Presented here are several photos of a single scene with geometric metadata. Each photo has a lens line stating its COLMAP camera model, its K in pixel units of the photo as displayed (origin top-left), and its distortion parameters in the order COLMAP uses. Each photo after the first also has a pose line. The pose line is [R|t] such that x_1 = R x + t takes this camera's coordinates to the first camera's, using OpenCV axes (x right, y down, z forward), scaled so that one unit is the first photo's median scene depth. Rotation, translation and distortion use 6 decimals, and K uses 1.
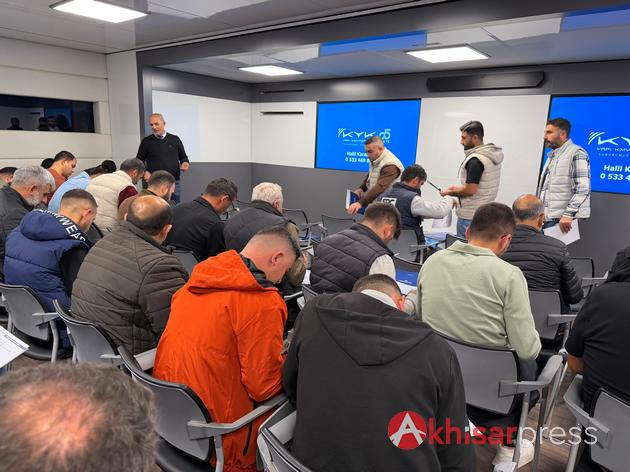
lens RADIAL K [[440.5, 0, 309.0], [0, 440.5, 240.3], [0, 0, 1]] dist [0.056300, -0.061863]
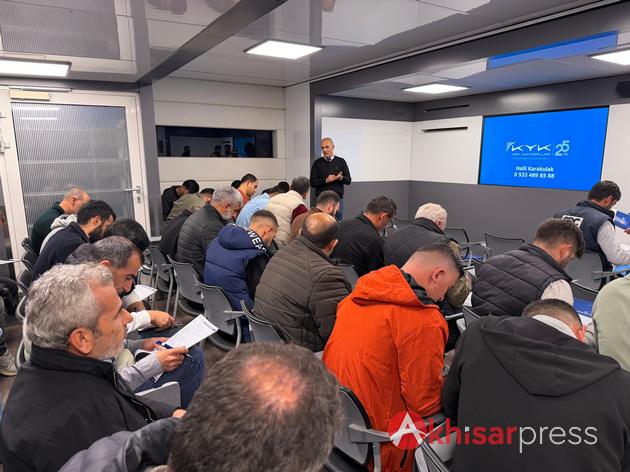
lens RADIAL K [[440.5, 0, 317.0], [0, 440.5, 236.4], [0, 0, 1]] dist [0.056300, -0.061863]
pose [[0.945358, 0.026243, -0.324977, -0.006509], [-0.041885, 0.998271, -0.041231, 0.003210], [0.323334, 0.052590, 0.944823, -0.028557]]
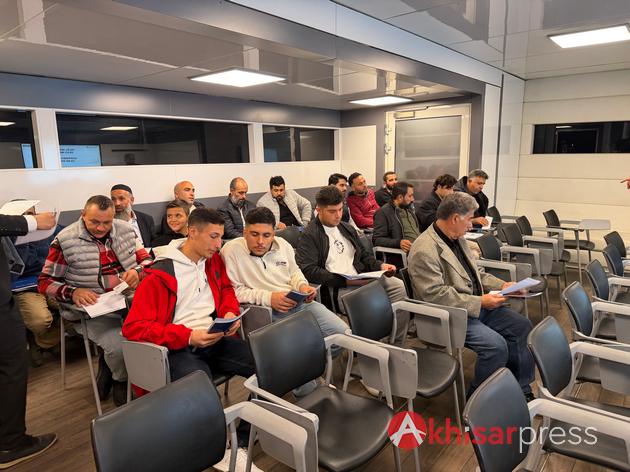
lens RADIAL K [[440.5, 0, 314.9], [0, 440.5, 235.1], [0, 0, 1]] dist [0.056300, -0.061863]
pose [[-0.010880, 0.150293, -0.988582, 0.753140], [-0.215307, 0.965098, 0.149093, -0.111043], [0.976486, 0.214471, 0.021859, 0.554421]]
